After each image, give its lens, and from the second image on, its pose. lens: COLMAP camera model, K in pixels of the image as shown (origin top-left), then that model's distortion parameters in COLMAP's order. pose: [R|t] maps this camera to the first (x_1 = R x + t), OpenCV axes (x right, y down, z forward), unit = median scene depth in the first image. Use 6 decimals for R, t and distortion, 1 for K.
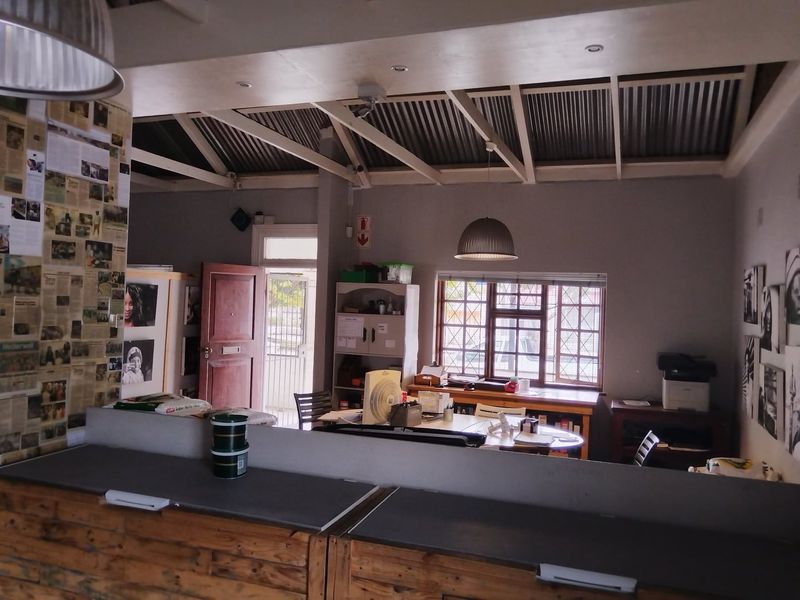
lens RADIAL K [[632.7, 0, 396.6], [0, 632.7, 295.9], [0, 0, 1]] dist [0.008925, 0.006960]
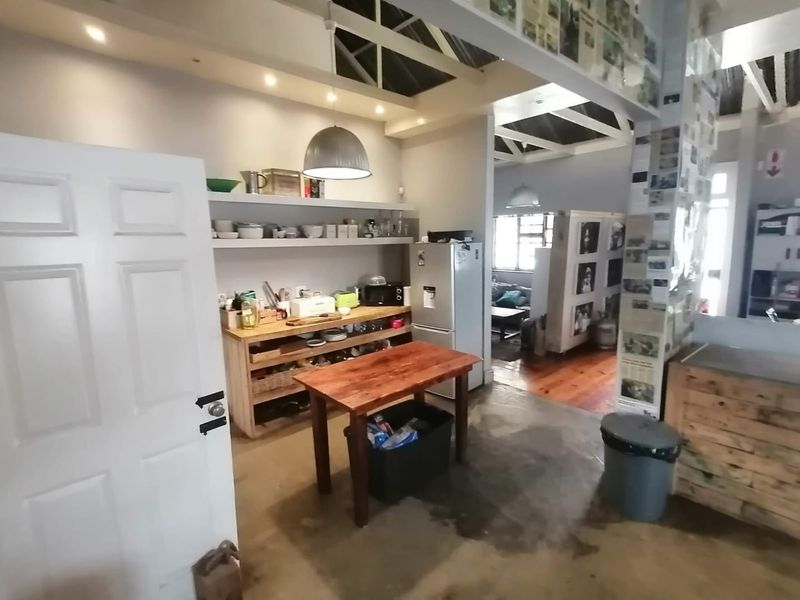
lens RADIAL K [[393.2, 0, 399.9], [0, 393.2, 299.3], [0, 0, 1]] dist [0.010646, -0.000368]
pose [[0.889060, 0.020905, -0.457313, -0.694850], [0.053251, 0.987453, 0.148665, -0.004303], [0.454683, -0.156524, 0.876792, 0.032351]]
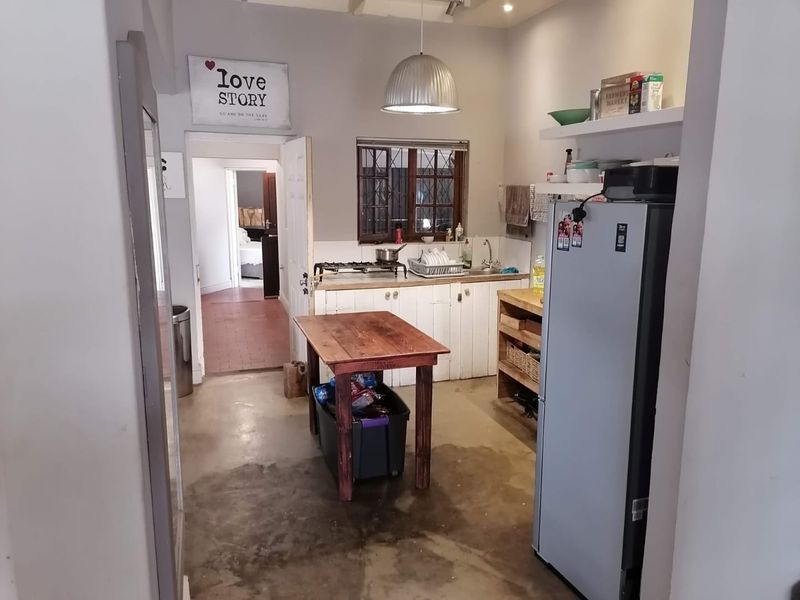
lens RADIAL K [[601.0, 0, 400.3], [0, 601.0, 301.1], [0, 0, 1]] dist [0.003827, 0.000517]
pose [[-0.793315, 0.082942, -0.603135, -0.485981], [-0.016179, 0.987454, 0.157074, 0.022012], [0.608596, 0.134368, -0.782021, 1.553050]]
